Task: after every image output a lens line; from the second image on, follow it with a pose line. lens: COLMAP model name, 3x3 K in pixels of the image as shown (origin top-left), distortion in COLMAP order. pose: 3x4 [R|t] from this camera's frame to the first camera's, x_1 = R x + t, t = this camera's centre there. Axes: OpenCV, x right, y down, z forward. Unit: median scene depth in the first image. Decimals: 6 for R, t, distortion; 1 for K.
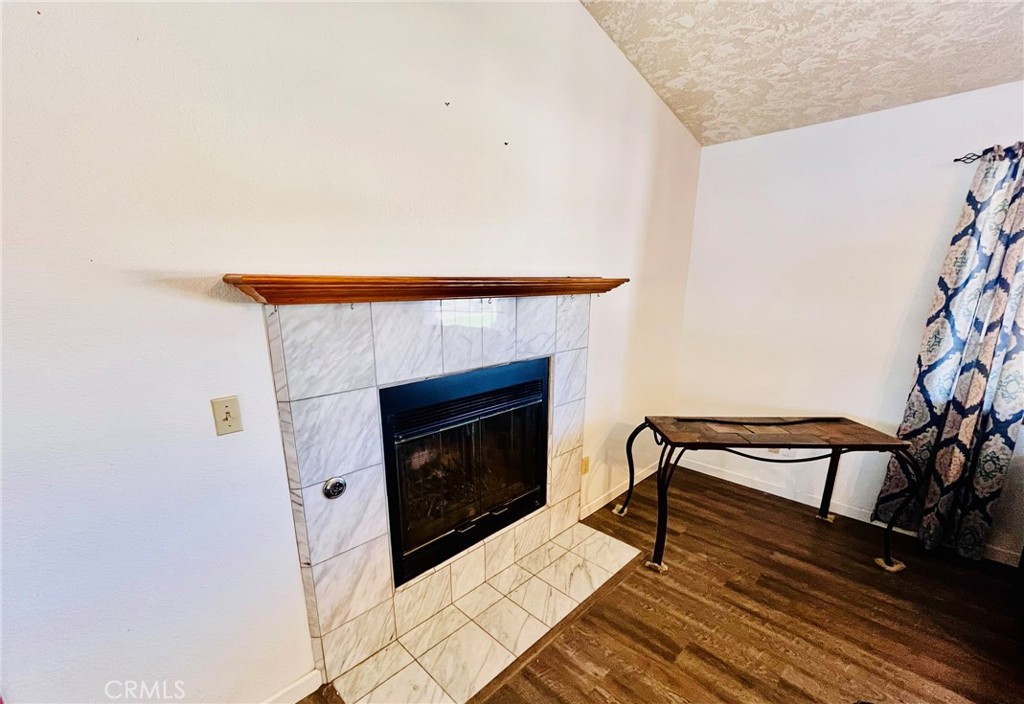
lens RADIAL K [[430.3, 0, 486.1], [0, 430.3, 394.3], [0, 0, 1]] dist [-0.003691, -0.000010]
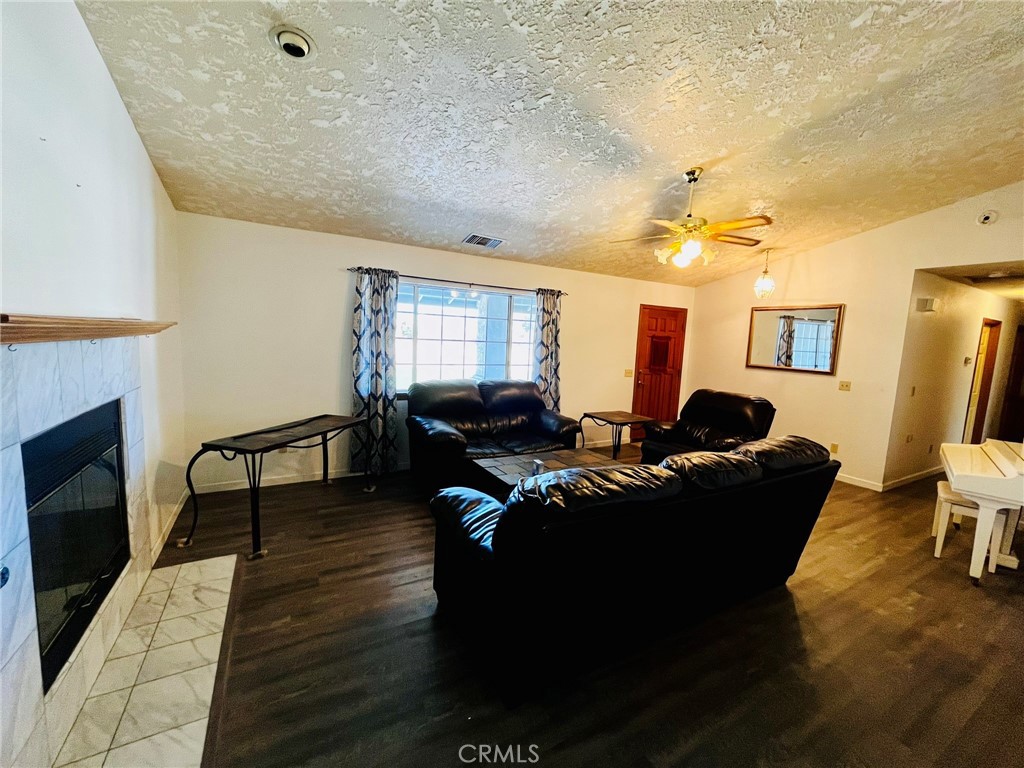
lens RADIAL K [[421.5, 0, 513.3], [0, 421.5, 381.2], [0, 0, 1]] dist [-0.004924, 0.000418]
pose [[0.253366, -0.087992, 0.963360, -0.570456], [0.203115, 0.978494, 0.035955, 0.022887], [-0.945806, 0.186564, 0.265790, -0.103538]]
